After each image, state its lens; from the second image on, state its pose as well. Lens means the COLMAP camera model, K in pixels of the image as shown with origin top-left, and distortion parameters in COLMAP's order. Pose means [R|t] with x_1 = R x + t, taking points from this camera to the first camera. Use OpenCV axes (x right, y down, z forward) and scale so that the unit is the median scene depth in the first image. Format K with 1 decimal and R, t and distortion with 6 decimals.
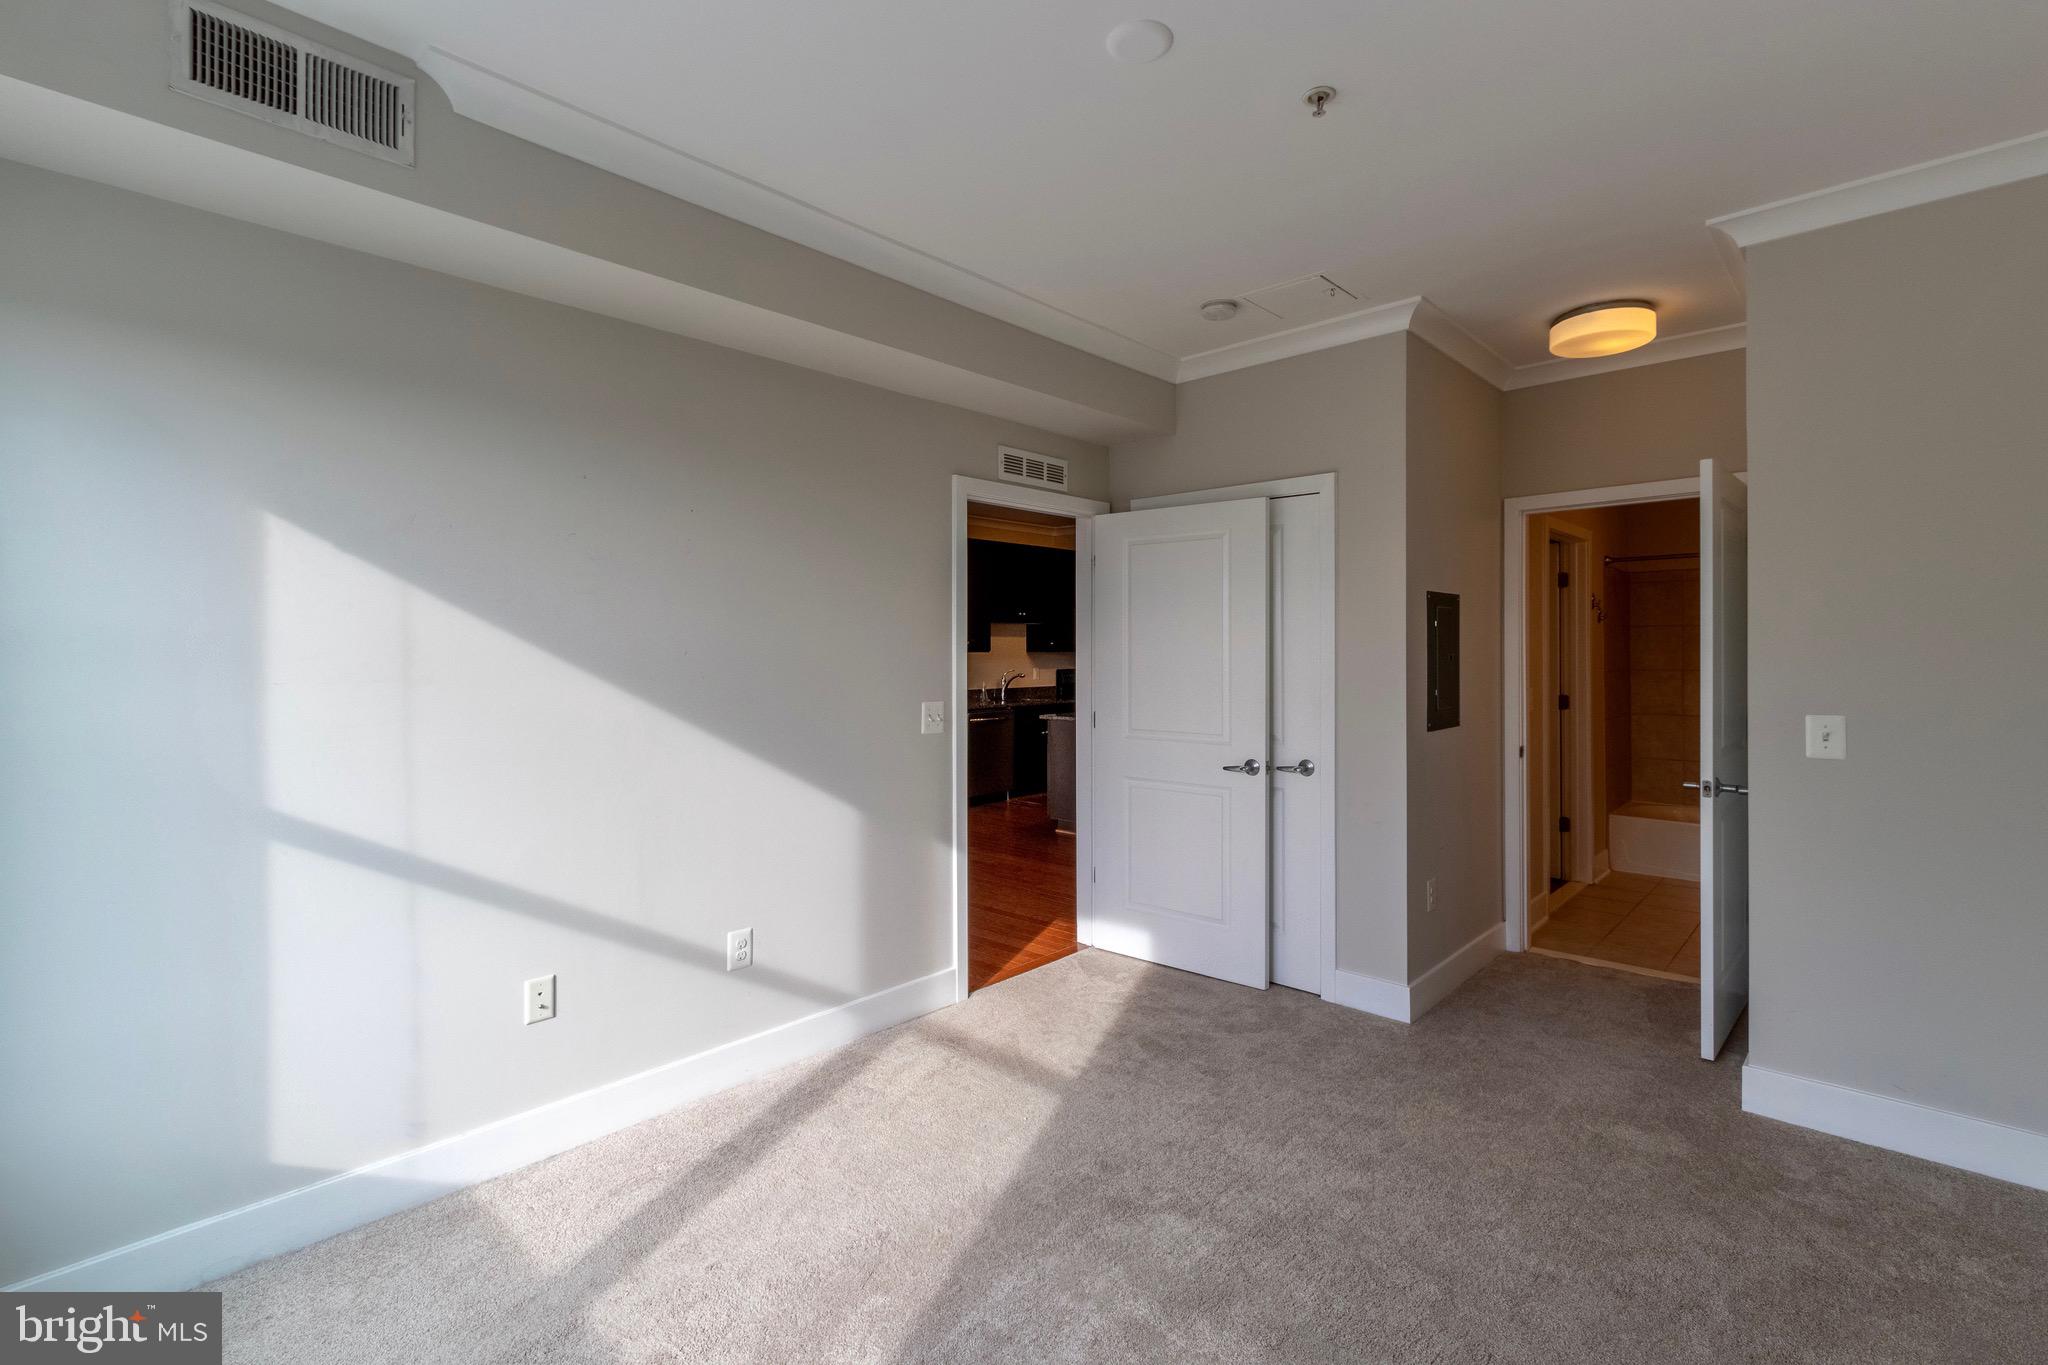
lens RADIAL K [[937.9, 0, 1016.3], [0, 937.9, 667.3], [0, 0, 1]] dist [0.006536, -0.001390]
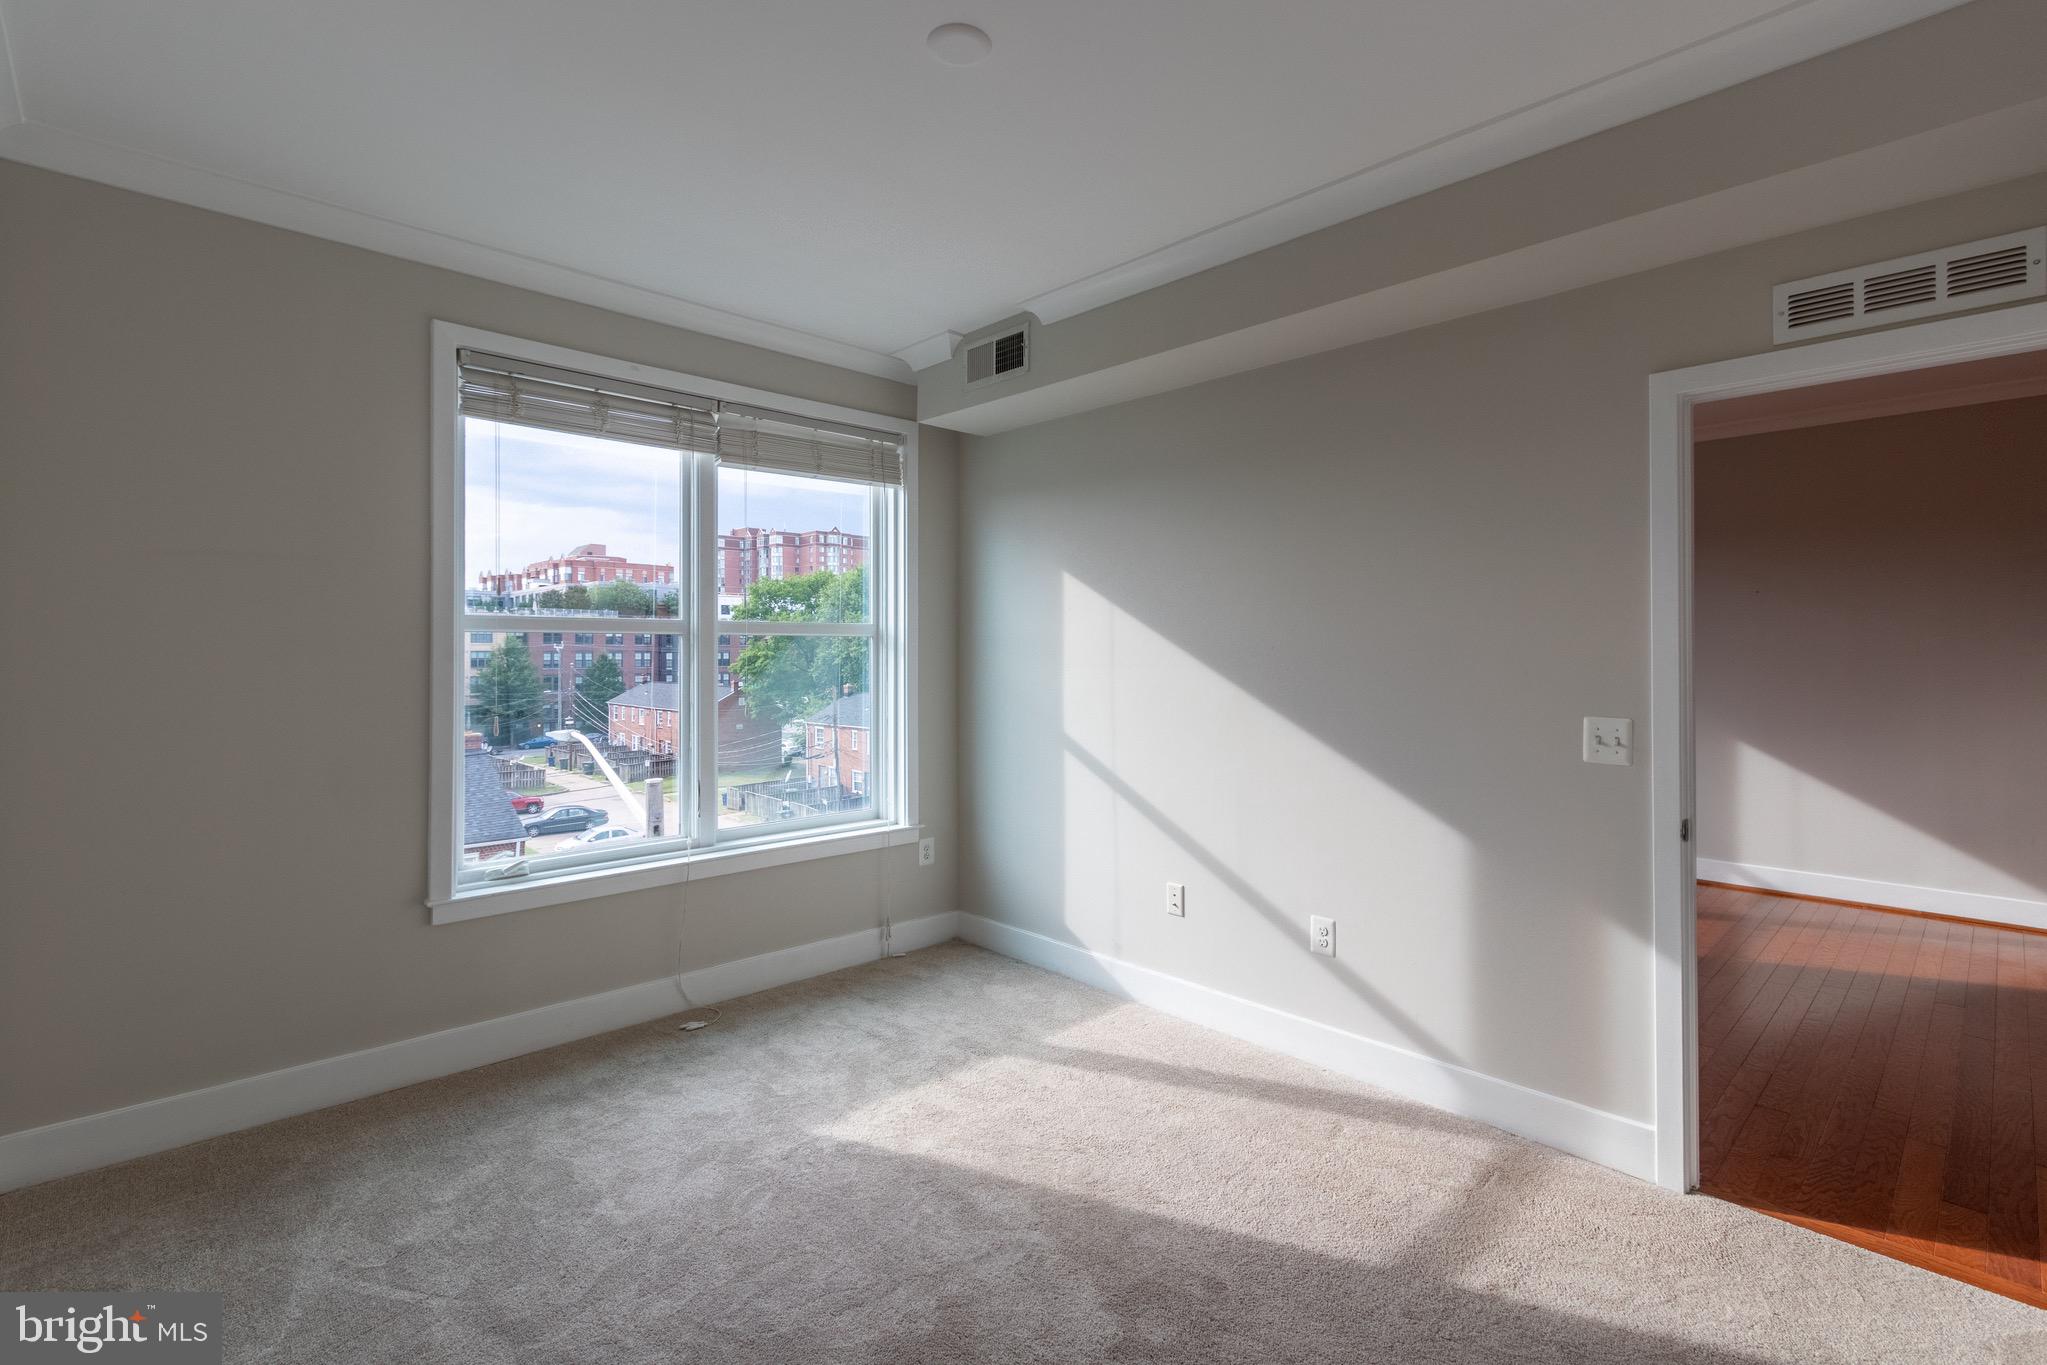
lens RADIAL K [[937.4, 0, 1007.7], [0, 937.4, 658.8], [0, 0, 1]] dist [0.006536, -0.001390]
pose [[-0.064508, 0.015069, -0.997803, 0.738675], [-0.013765, 0.999777, 0.015989, -0.013455], [0.997822, 0.014766, -0.064287, 0.712636]]
